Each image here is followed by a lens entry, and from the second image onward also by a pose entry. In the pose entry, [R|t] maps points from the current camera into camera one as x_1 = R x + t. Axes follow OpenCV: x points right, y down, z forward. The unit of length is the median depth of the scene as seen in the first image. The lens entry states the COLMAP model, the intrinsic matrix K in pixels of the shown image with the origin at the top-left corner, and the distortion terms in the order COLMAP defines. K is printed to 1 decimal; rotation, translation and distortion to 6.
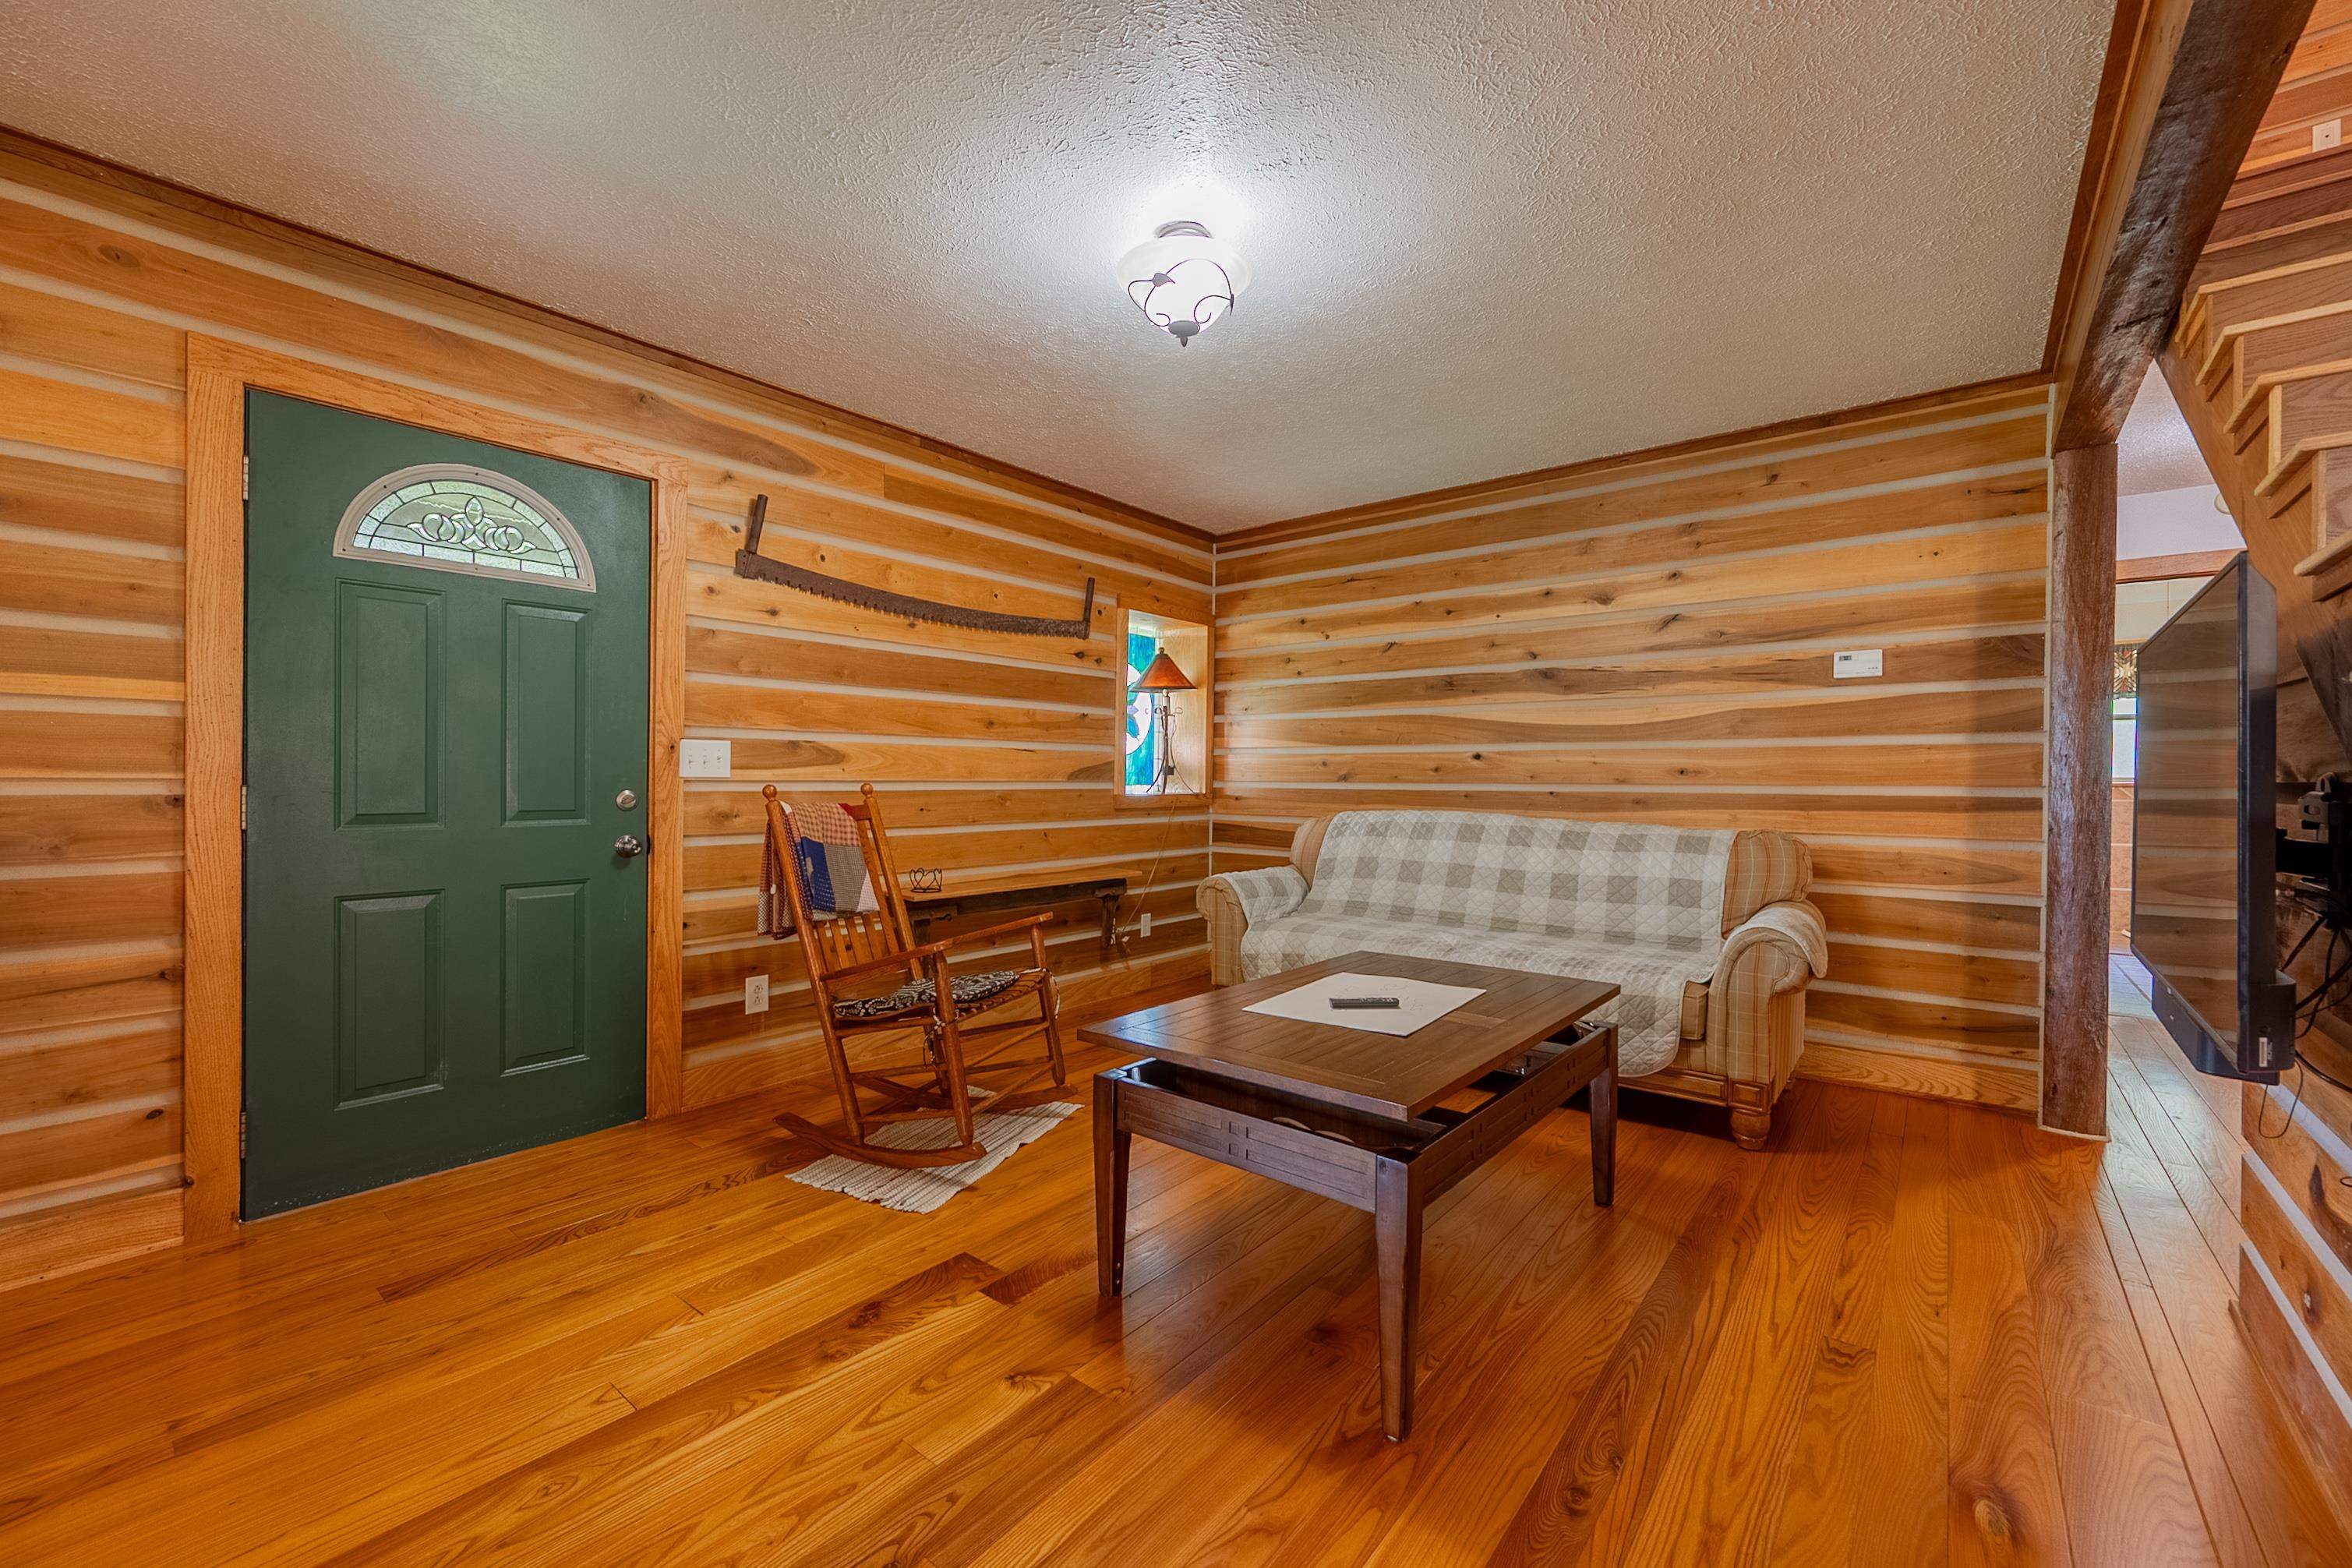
lens RADIAL K [[938.4, 0, 1180.3], [0, 938.4, 781.9], [0, 0, 1]] dist [-0.000165, 0.001312]
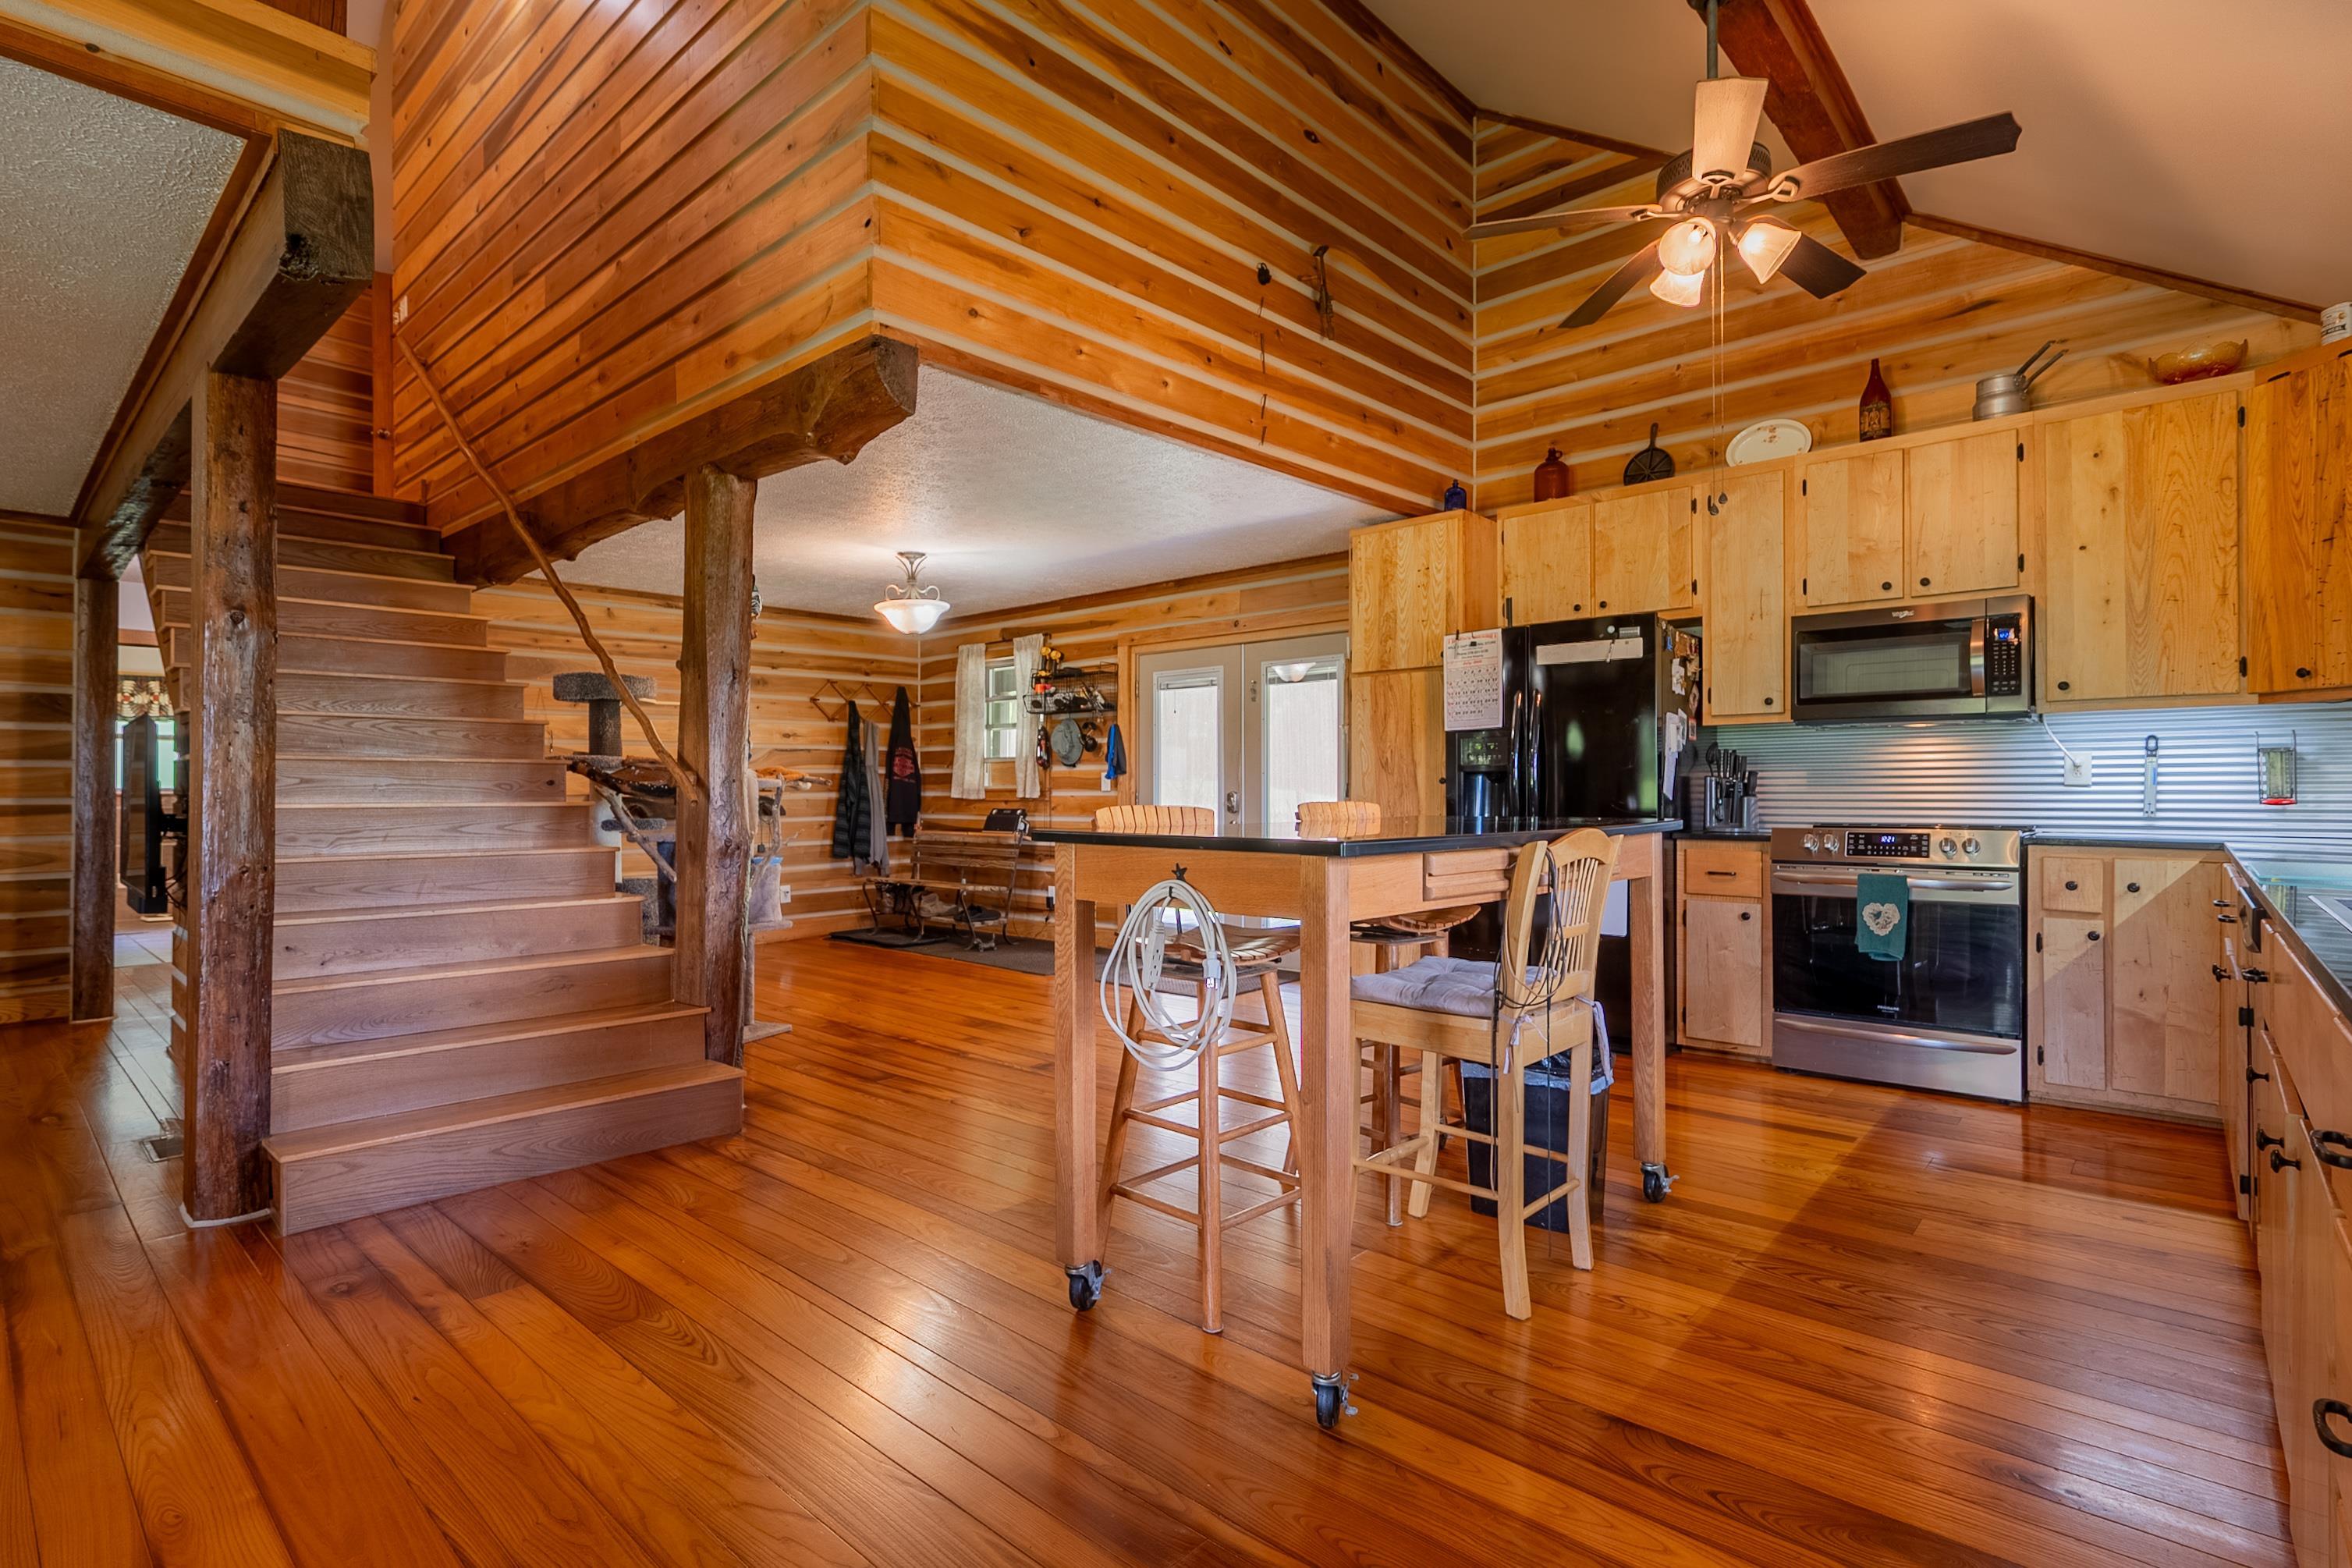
lens RADIAL K [[1124.9, 0, 1185.0], [0, 1124.9, 782.9], [0, 0, 1]] dist [0.001794, 0.000187]
pose [[0.042984, 0.003487, 0.999070, -0.739480], [0.007717, 0.999963, -0.003822, 0.002736], [-0.999046, 0.007874, 0.042955, -0.785799]]
